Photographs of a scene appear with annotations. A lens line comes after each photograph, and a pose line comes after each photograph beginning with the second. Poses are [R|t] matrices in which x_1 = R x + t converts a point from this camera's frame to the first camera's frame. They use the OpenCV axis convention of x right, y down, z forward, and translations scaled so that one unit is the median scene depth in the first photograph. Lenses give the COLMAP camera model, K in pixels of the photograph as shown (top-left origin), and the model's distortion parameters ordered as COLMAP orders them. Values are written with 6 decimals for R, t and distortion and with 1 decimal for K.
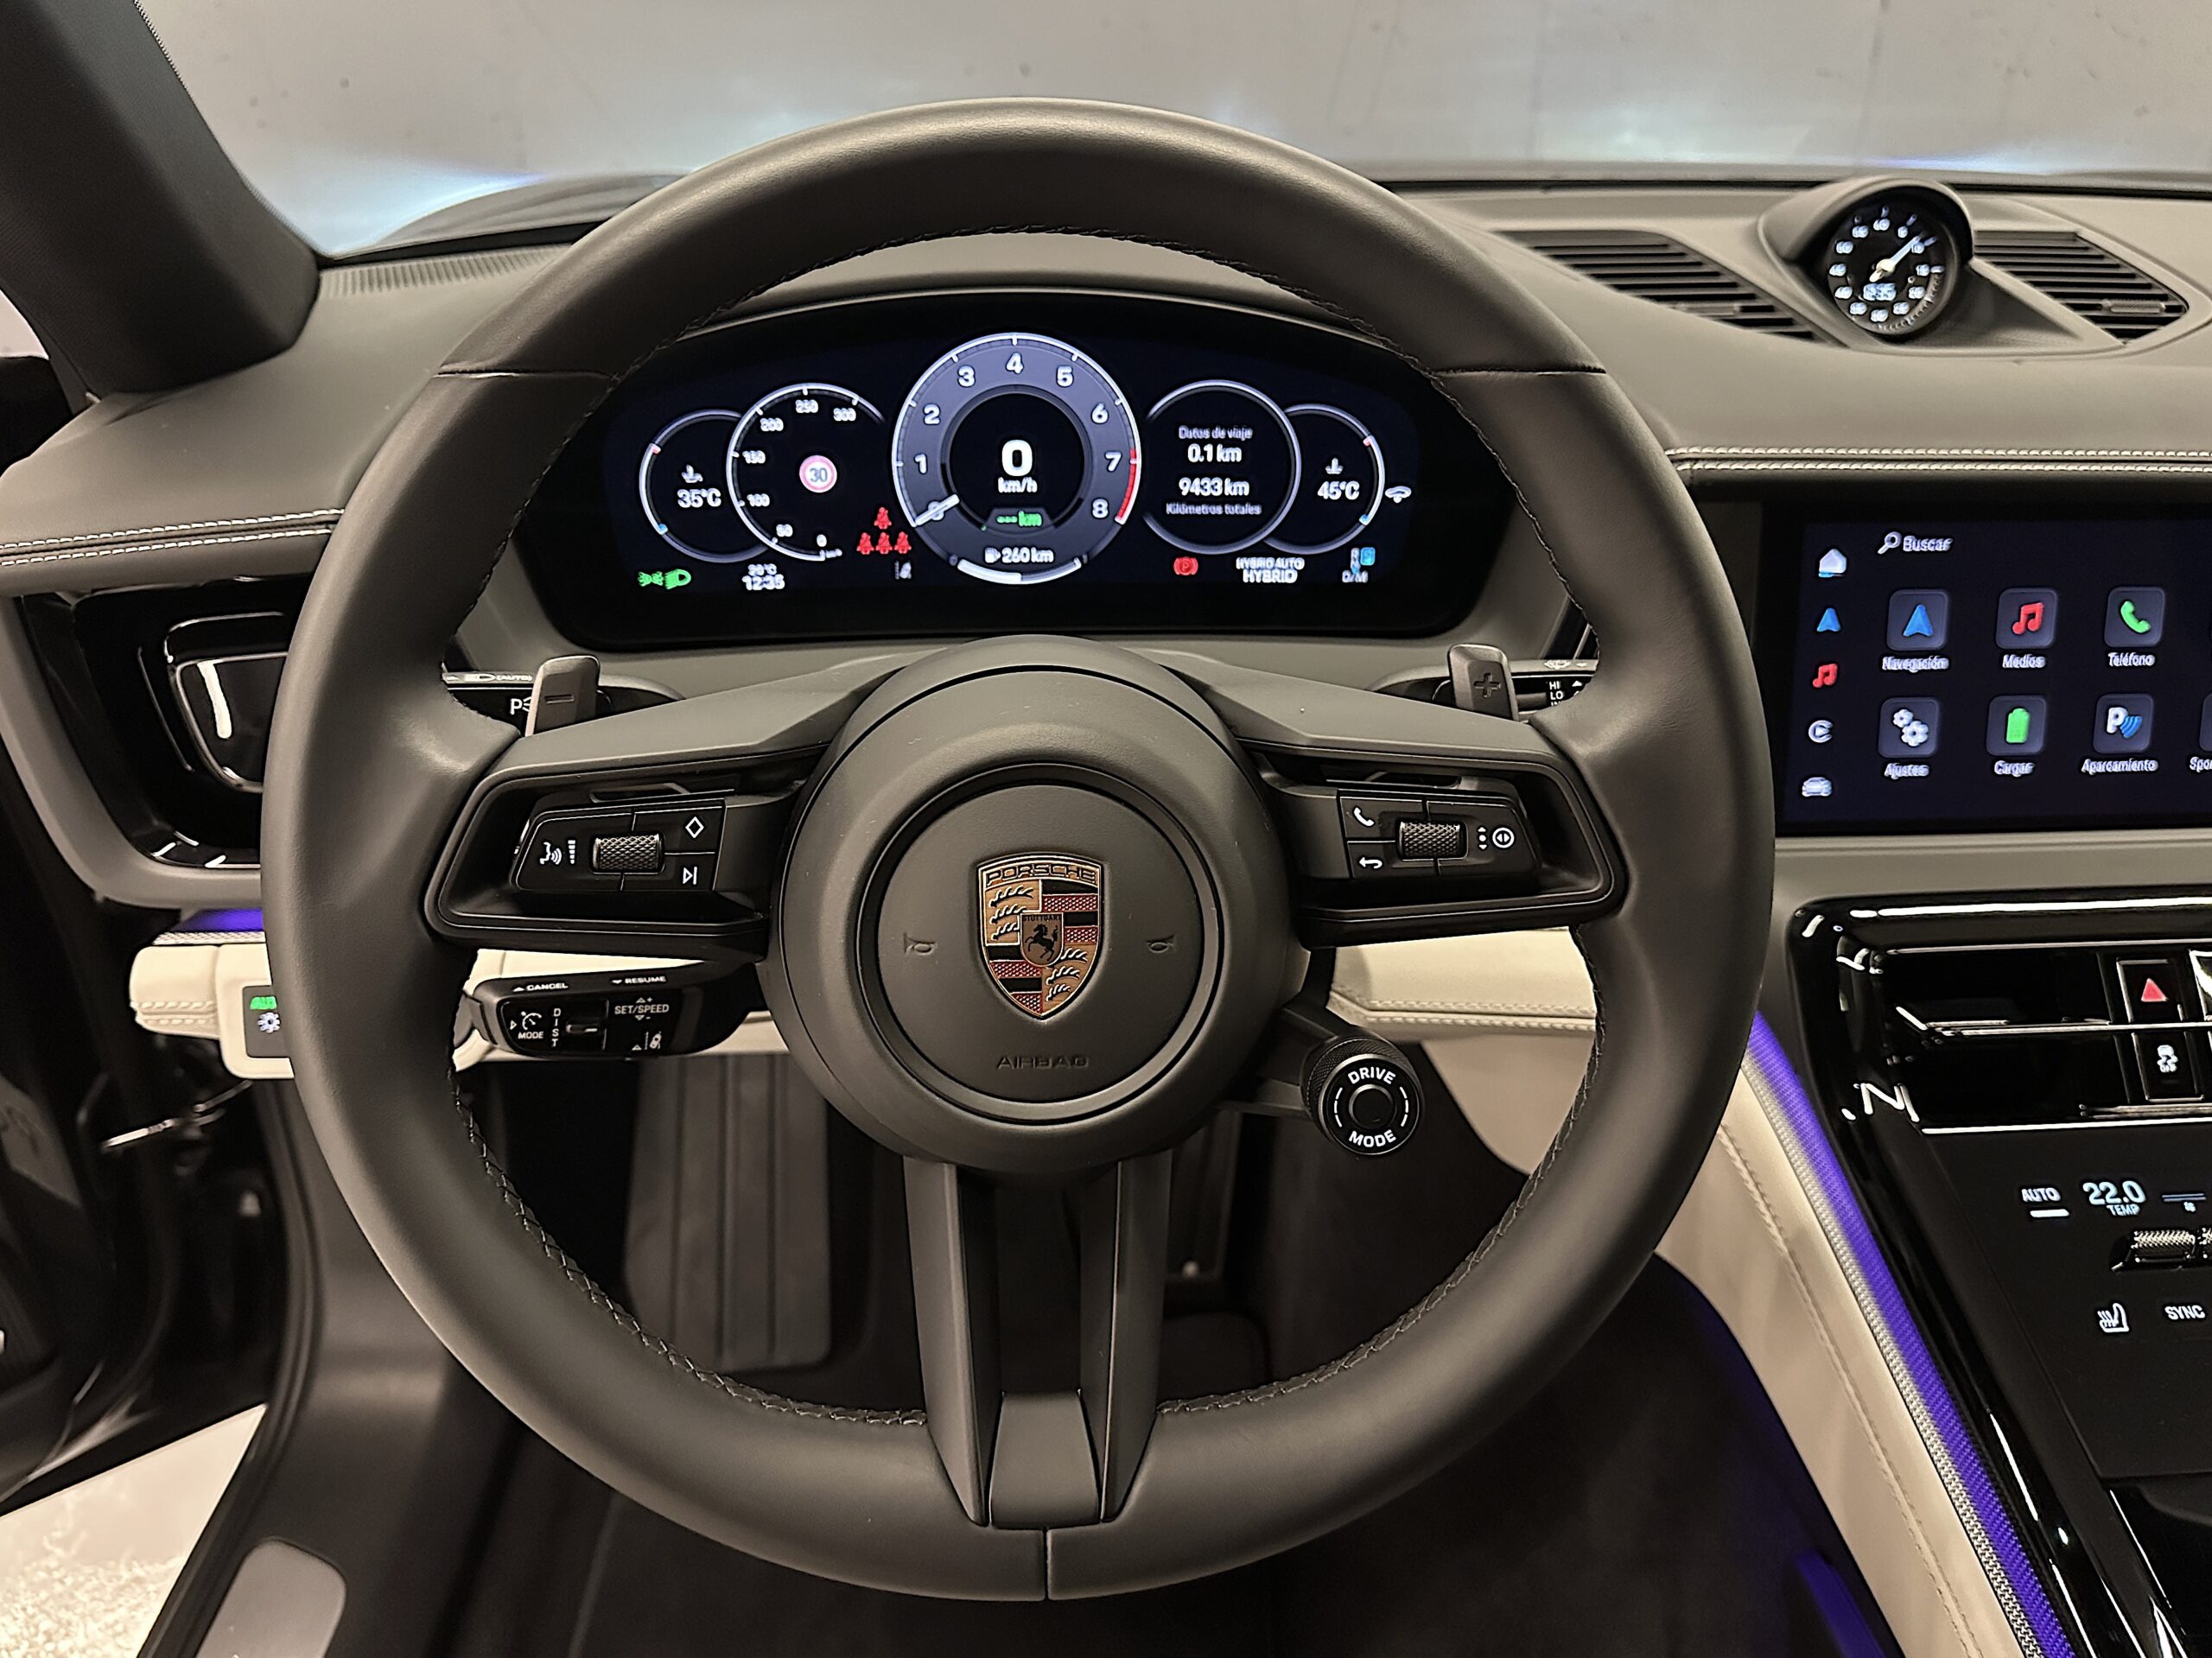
lens RADIAL K [[1609.4, 0, 1094.0], [0, 1609.4, 738.0], [0, 0, 1]] dist [0.115595, -0.215932]
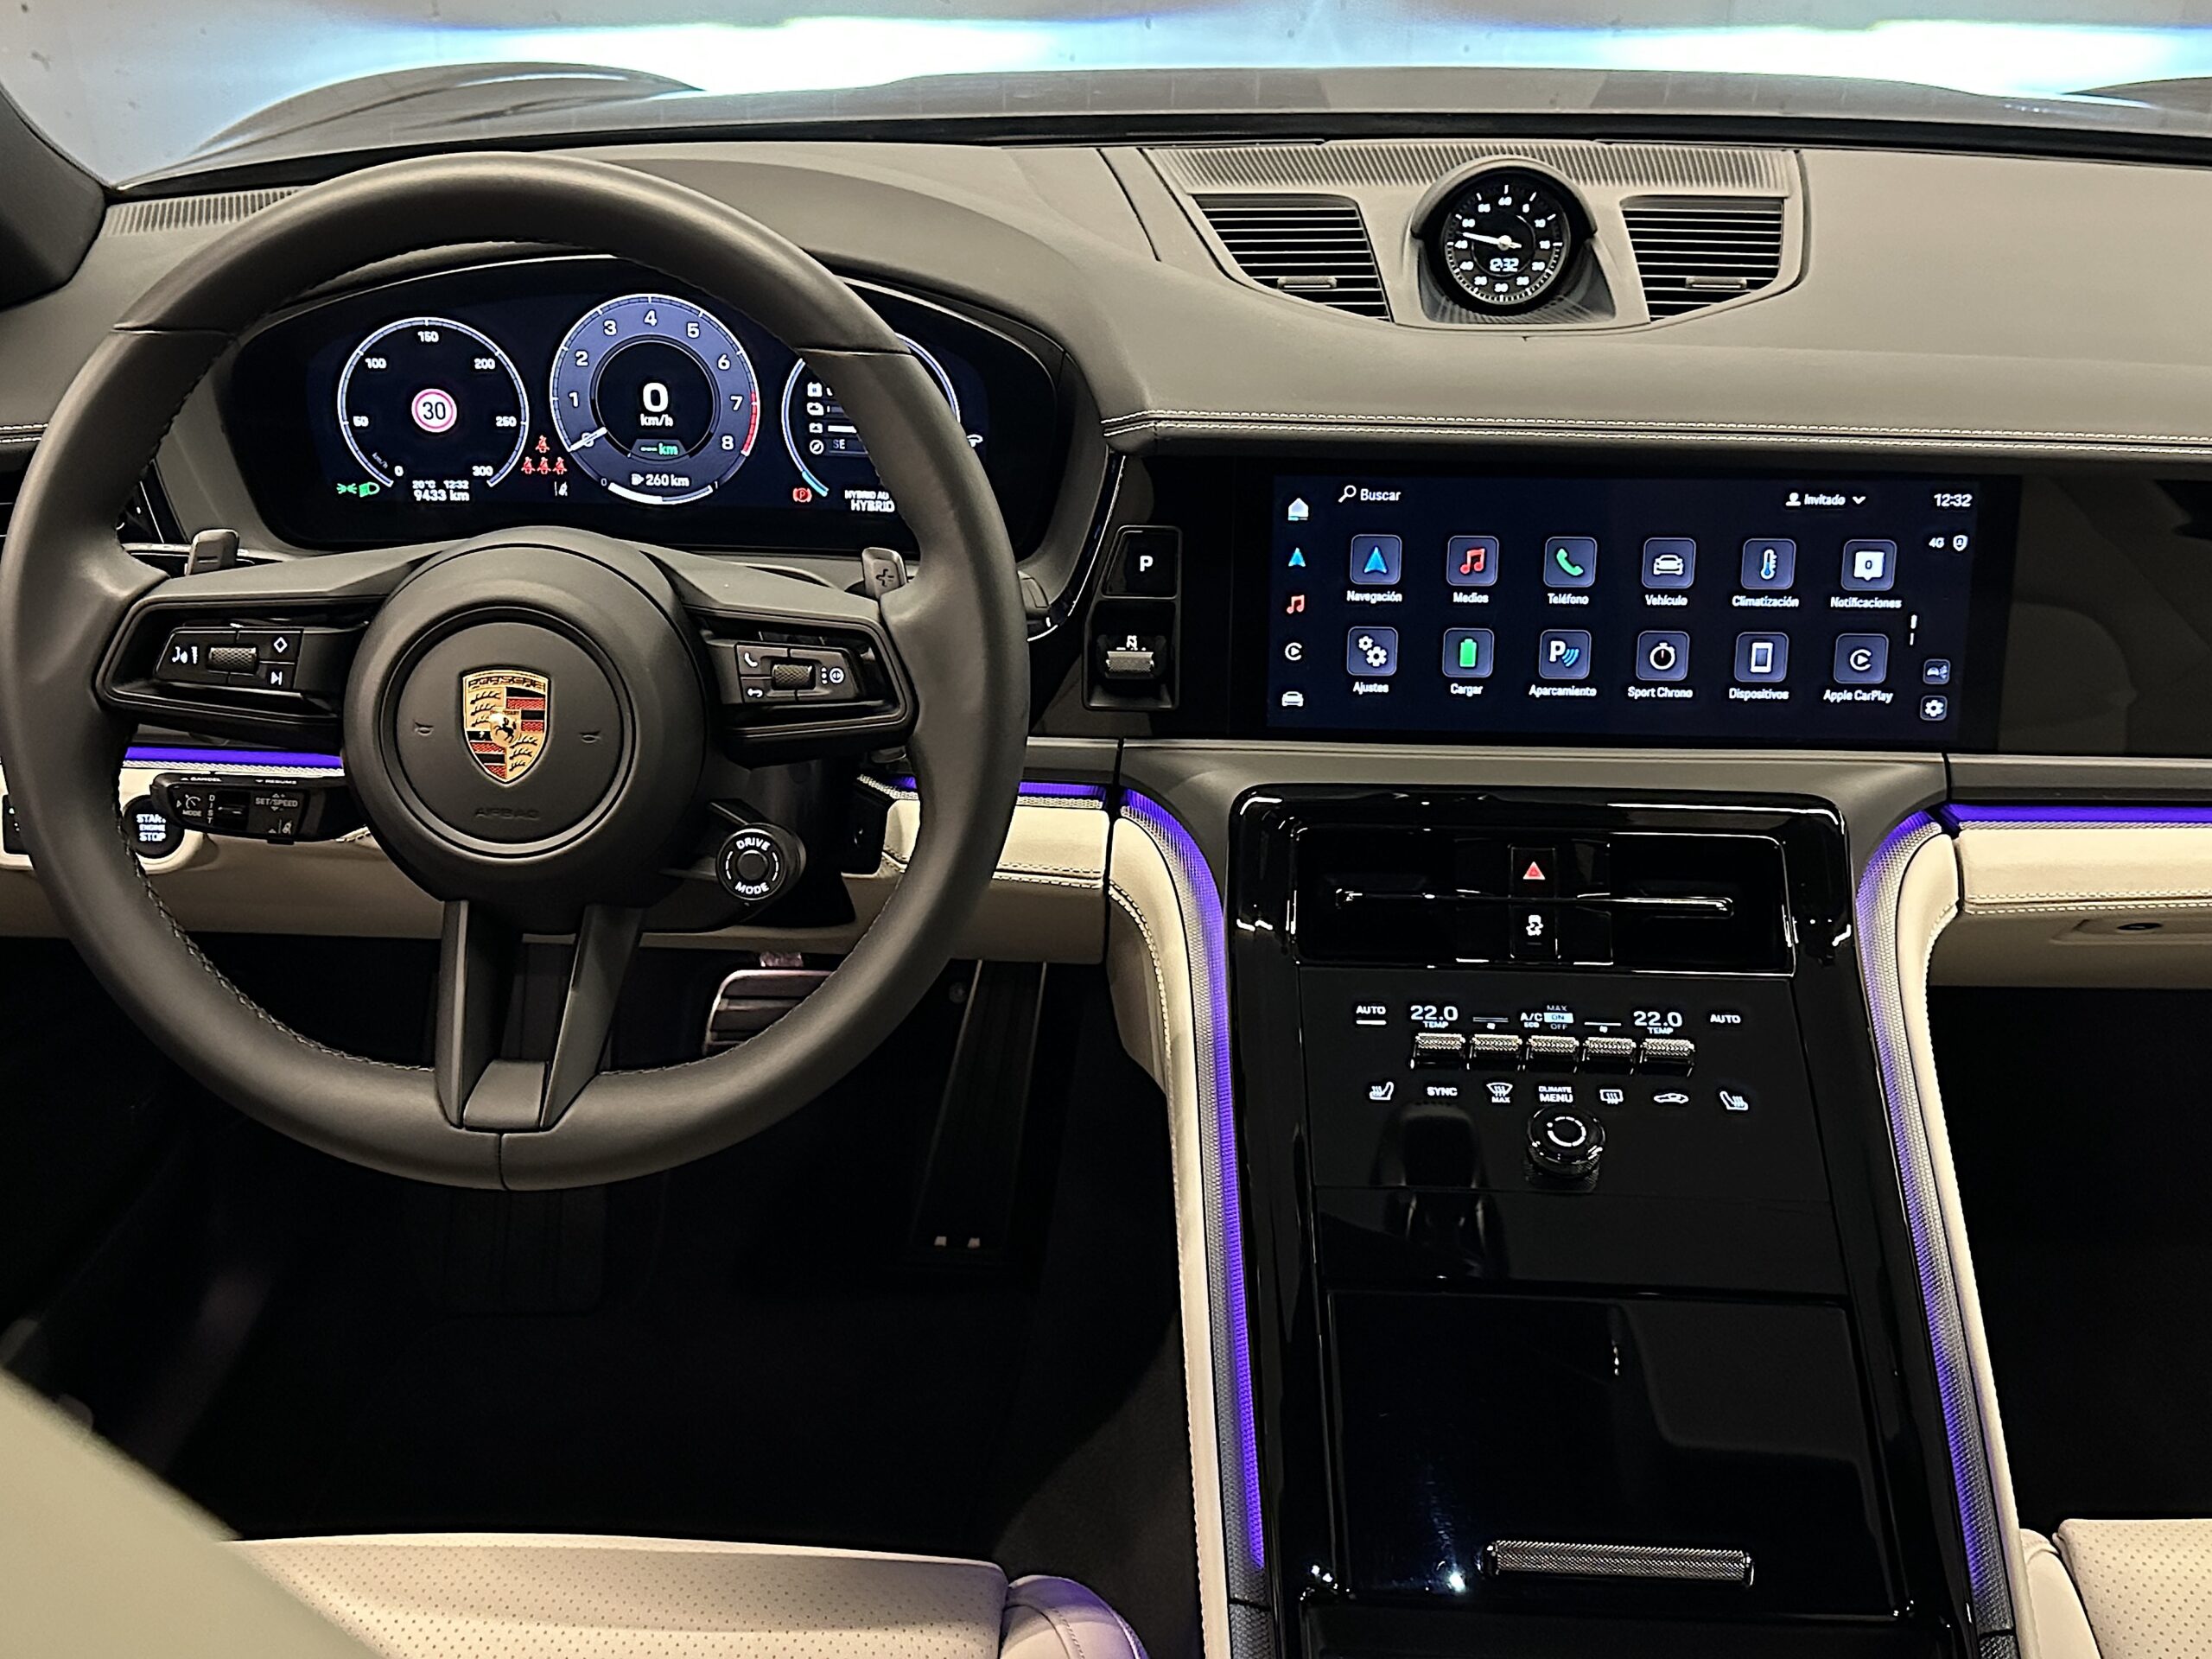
lens RADIAL K [[2429.7, 0, 1096.4], [0, 2429.7, 772.3], [0, 0, 1]] dist [0.128712, -0.017137]
pose [[0.994313, 0.042651, -0.097588, 0.460216], [-0.043539, 0.999027, -0.006985, 0.098966], [0.097195, 0.011195, 0.995202, -0.745226]]
